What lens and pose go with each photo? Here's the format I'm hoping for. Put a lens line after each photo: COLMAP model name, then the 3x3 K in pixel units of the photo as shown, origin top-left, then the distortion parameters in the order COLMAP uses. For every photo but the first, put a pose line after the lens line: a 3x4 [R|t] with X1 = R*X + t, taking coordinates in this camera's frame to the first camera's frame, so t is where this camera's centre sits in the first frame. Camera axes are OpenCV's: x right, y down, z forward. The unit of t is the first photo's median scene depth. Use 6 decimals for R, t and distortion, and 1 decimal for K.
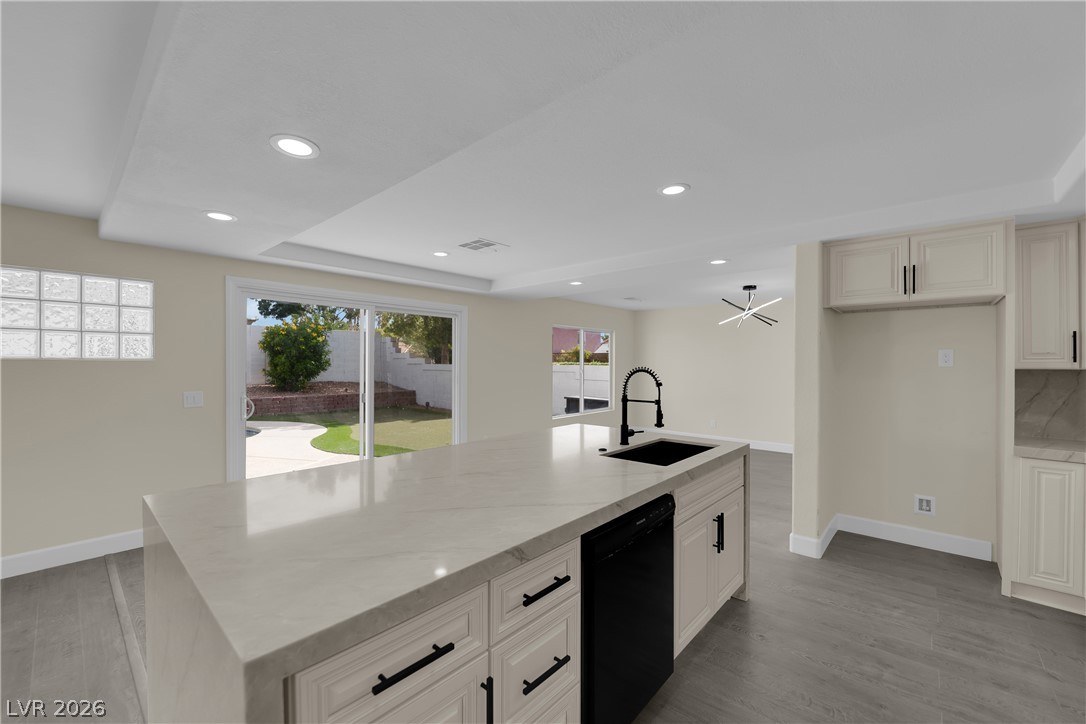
lens RADIAL K [[438.3, 0, 541.2], [0, 438.3, 362.4], [0, 0, 1]] dist [-0.014500, -0.001479]
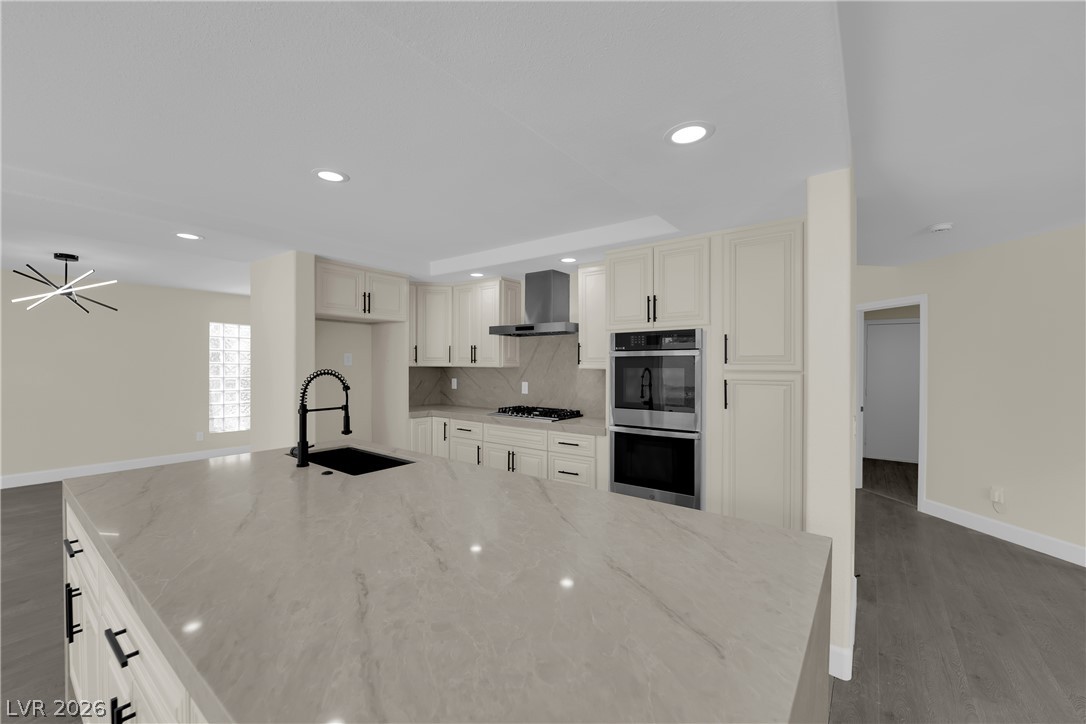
lens RADIAL K [[438.3, 0, 540.4], [0, 438.3, 362.0], [0, 0, 1]] dist [-0.014500, -0.001479]
pose [[-0.077017, -0.003311, 0.997024, -0.643209], [-0.003741, 0.999988, 0.003032, -0.009447], [-0.997023, -0.003496, -0.077029, 0.615593]]
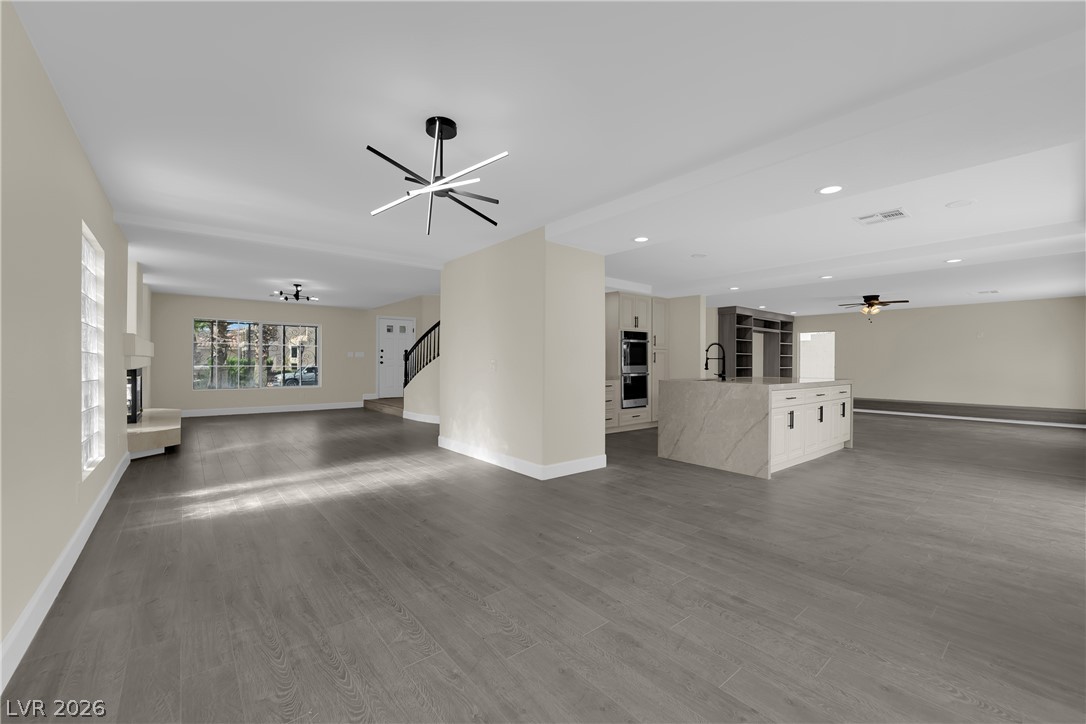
lens RADIAL K [[438.3, 0, 542.8], [0, 438.3, 360.2], [0, 0, 1]] dist [-0.014500, -0.001479]
pose [[-0.987646, -0.016185, 0.155861, 0.698751], [-0.015352, 0.999861, 0.006549, 0.083896], [-0.155945, 0.004076, -0.987757, 3.122729]]
